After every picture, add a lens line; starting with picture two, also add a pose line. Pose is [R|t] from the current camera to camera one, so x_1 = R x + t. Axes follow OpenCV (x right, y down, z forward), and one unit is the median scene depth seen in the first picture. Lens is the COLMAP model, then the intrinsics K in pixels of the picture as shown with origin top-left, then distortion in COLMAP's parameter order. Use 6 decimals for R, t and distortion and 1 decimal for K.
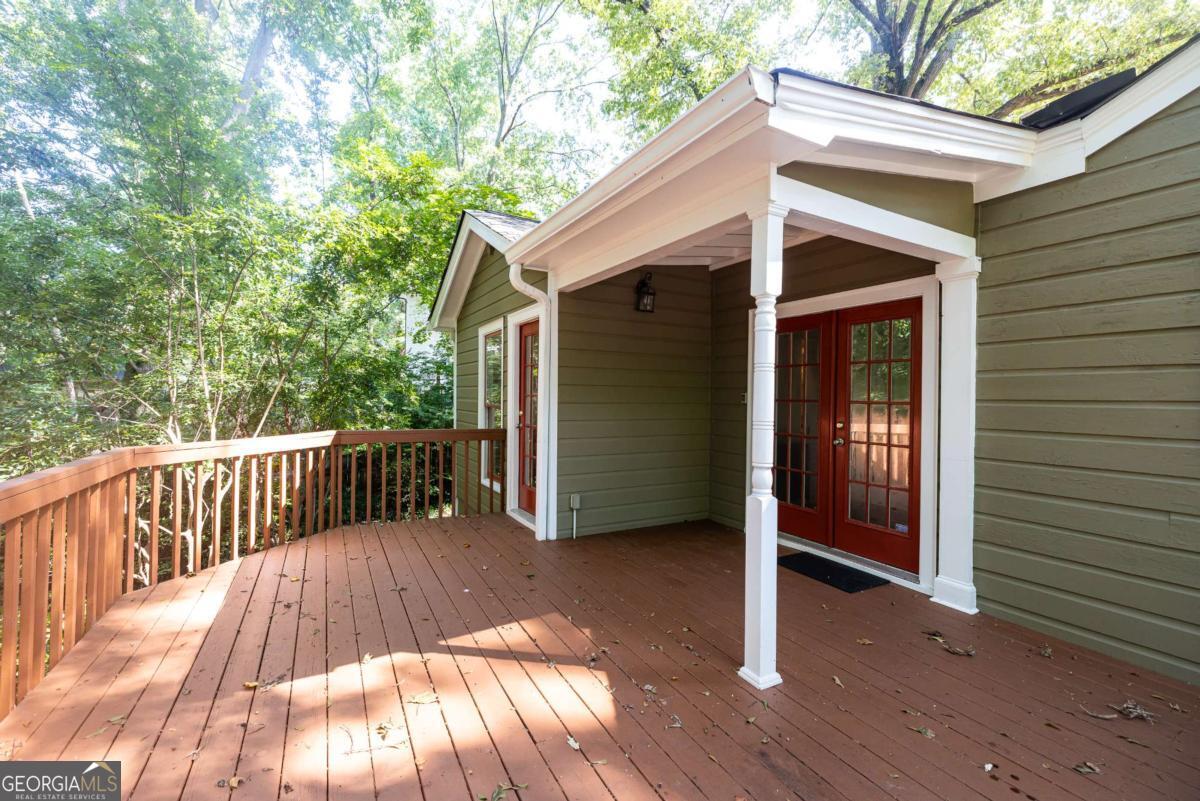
lens RADIAL K [[506.4, 0, 598.1], [0, 506.4, 395.3], [0, 0, 1]] dist [0.002512, 0.000121]
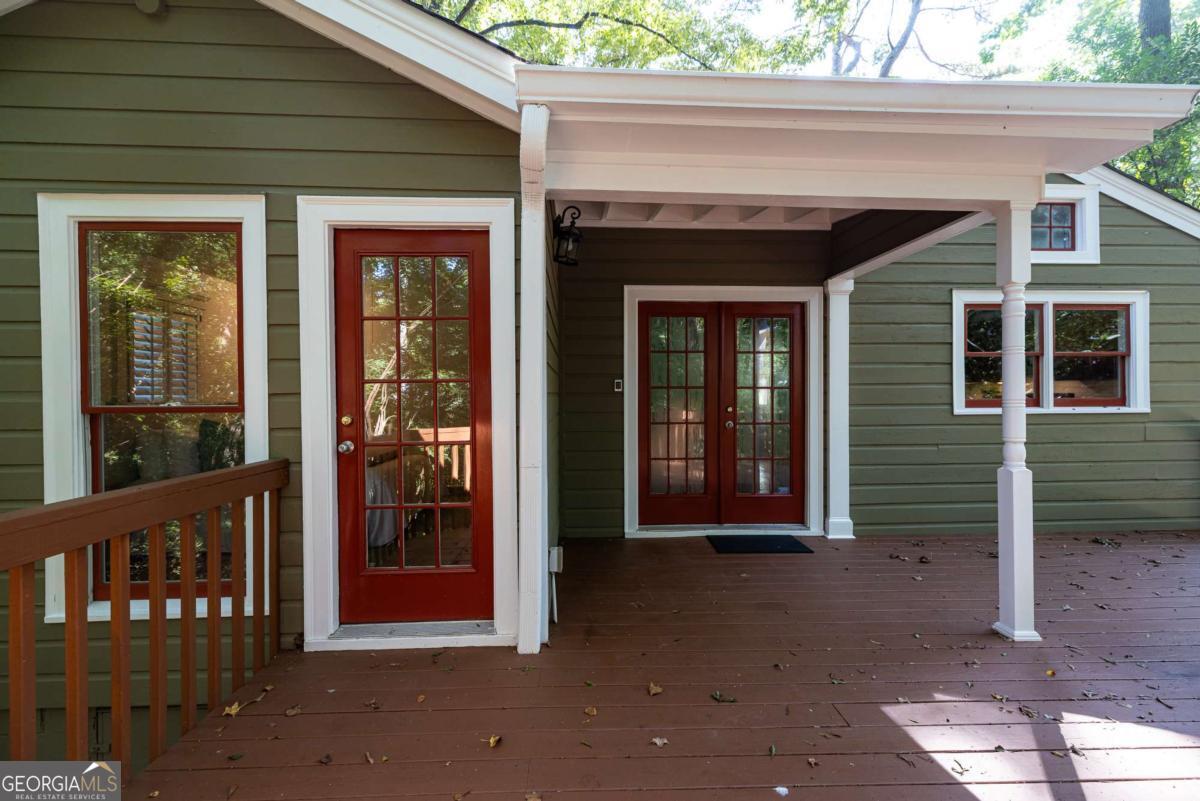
lens RADIAL K [[506.4, 0, 600.0], [0, 506.4, 394.8], [0, 0, 1]] dist [0.002512, 0.000121]
pose [[0.437004, -0.016875, 0.899301, -0.795165], [0.009552, 0.999855, 0.014120, 0.012925], [-0.899409, 0.002419, 0.437102, 1.005439]]
